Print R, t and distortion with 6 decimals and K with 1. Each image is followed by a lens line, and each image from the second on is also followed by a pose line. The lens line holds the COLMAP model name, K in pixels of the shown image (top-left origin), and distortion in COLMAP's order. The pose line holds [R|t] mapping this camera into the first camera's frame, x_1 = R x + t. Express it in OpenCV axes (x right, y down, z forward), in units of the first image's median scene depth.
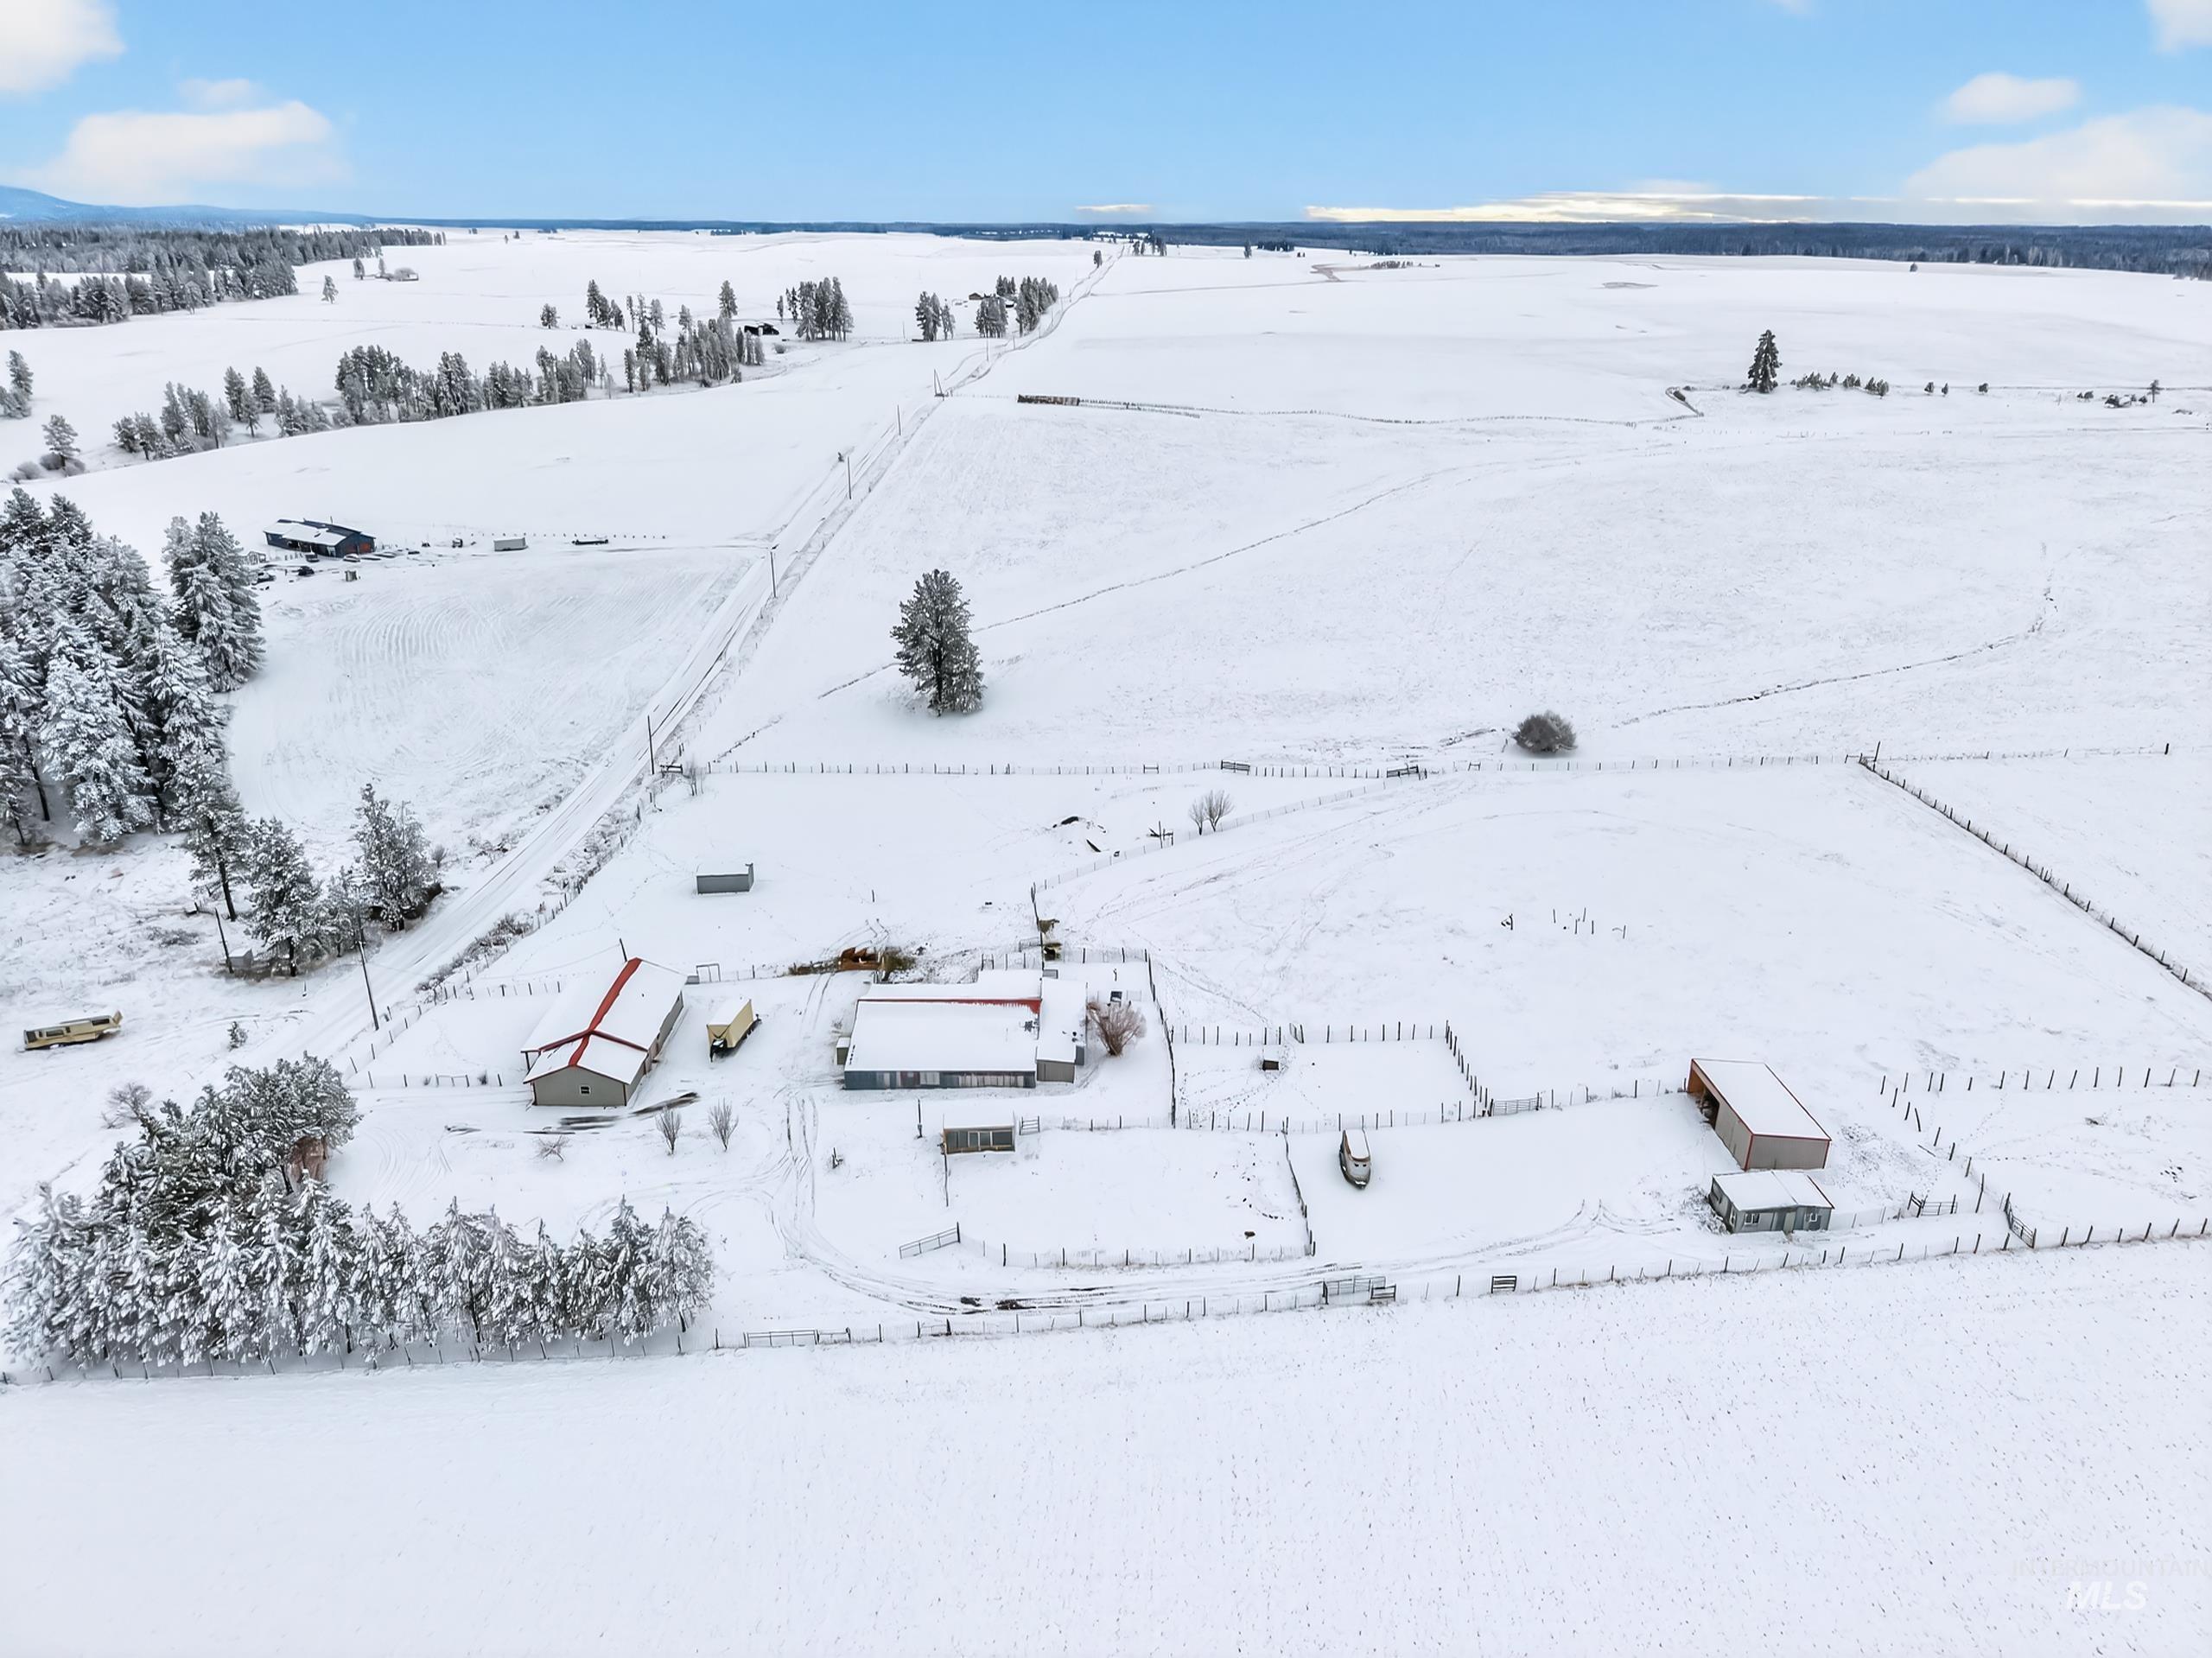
lens RADIAL K [[1589.4, 0, 1106.0], [0, 1589.4, 829.0], [0, 0, 1]] dist [-0.010652, 0.003200]
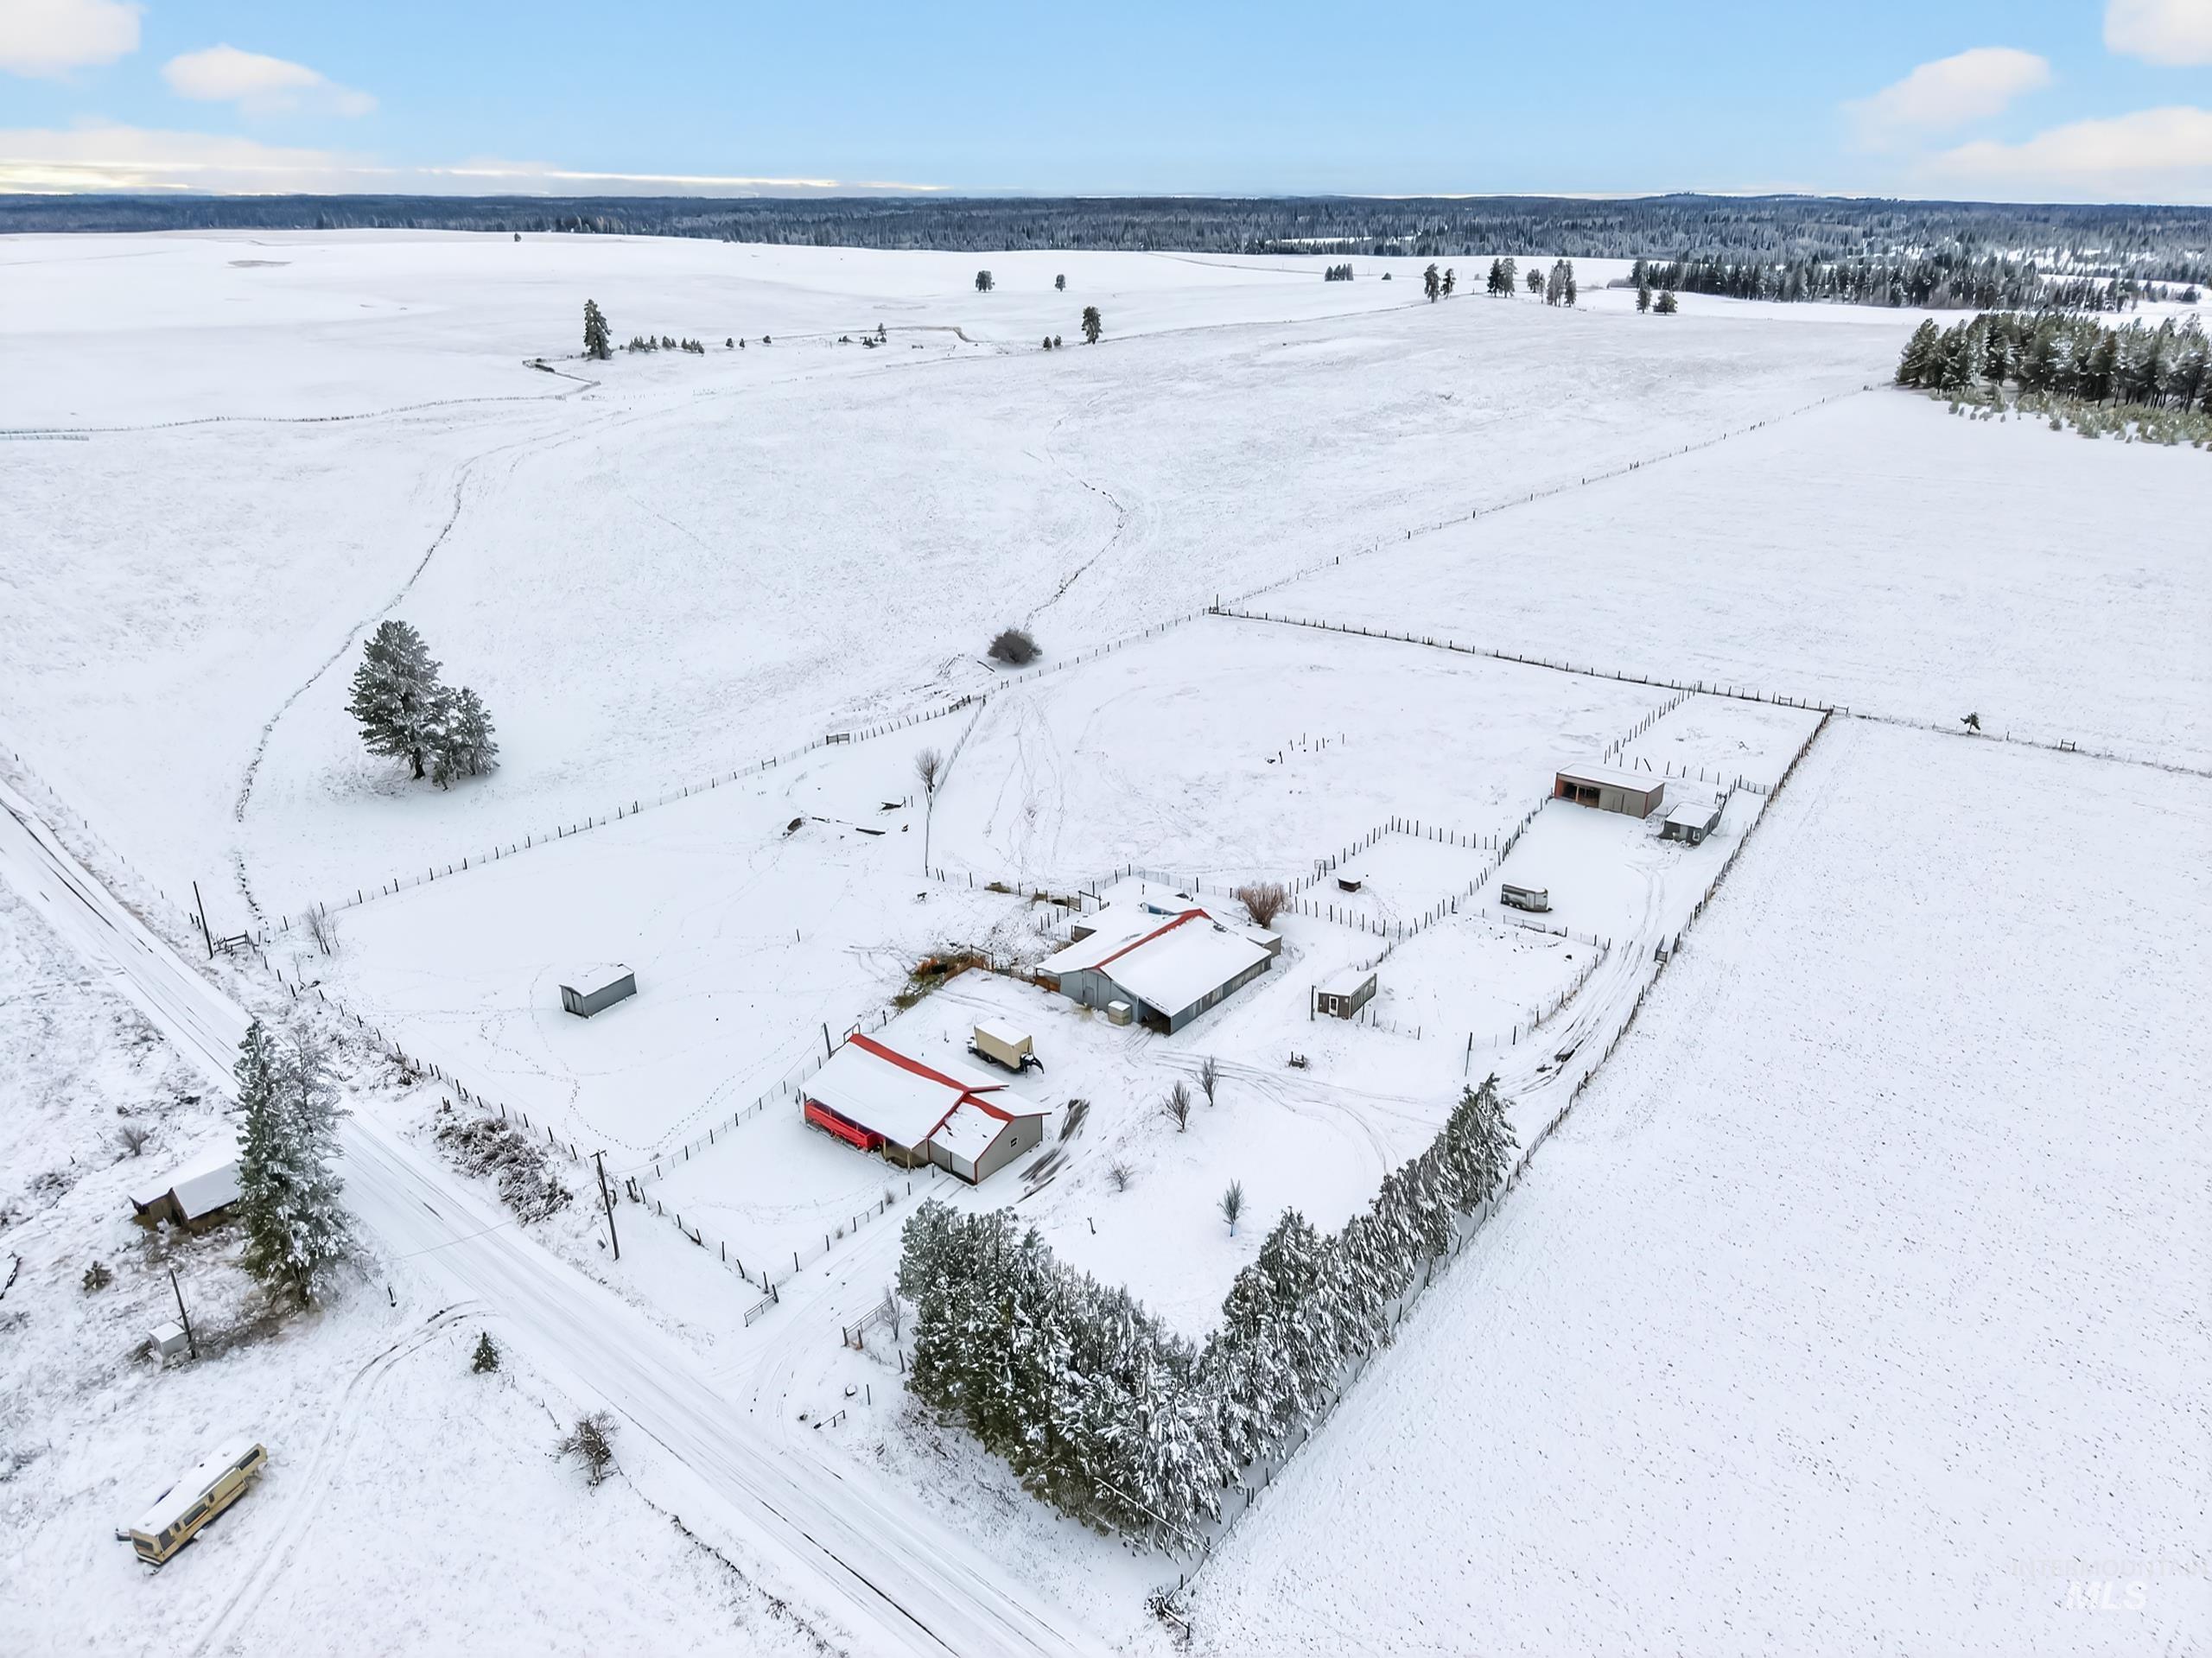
lens RADIAL K [[1589.4, 0, 1106.0], [0, 1589.4, 829.0], [0, 0, 1]] dist [-0.010652, 0.003200]
pose [[0.605822, -0.293788, 0.739370, -0.261275], [0.280903, 0.948457, 0.146704, -0.038033], [-0.744361, 0.118814, 0.657123, 0.088510]]
